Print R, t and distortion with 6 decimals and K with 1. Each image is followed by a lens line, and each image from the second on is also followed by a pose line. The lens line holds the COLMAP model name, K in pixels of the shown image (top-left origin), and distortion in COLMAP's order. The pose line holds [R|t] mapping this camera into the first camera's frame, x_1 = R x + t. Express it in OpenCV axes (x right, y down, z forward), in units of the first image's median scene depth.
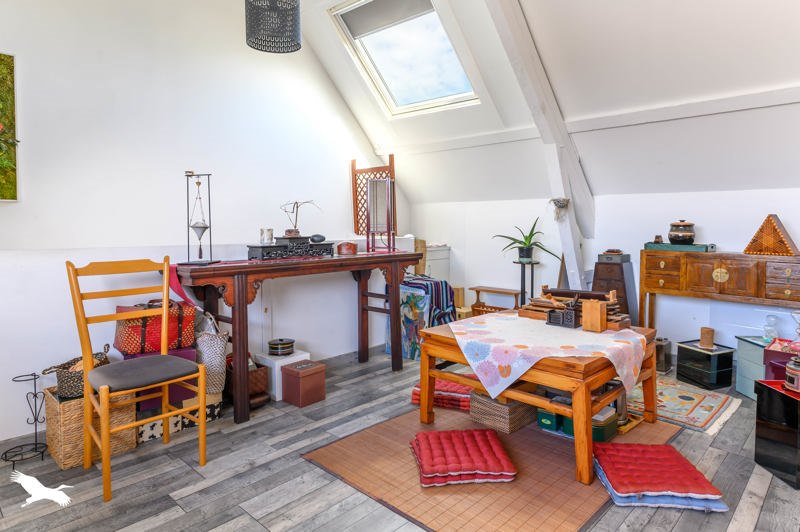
lens RADIAL K [[480.1, 0, 400.0], [0, 480.1, 266.0], [0, 0, 1]] dist [0.000335, -0.000025]
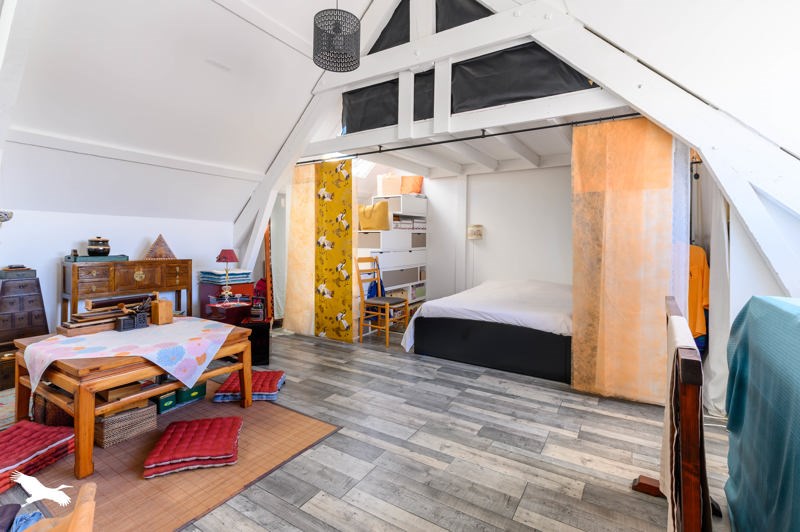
lens RADIAL K [[366.9, 0, 400.0], [0, 366.9, 266.0], [0, 0, 1]] dist [-0.000558, -0.000026]
pose [[-0.215617, -0.071823, 0.973833, -0.528081], [0.079713, 0.992668, 0.090861, -0.044267], [-0.973219, 0.097218, -0.208311, 0.443239]]
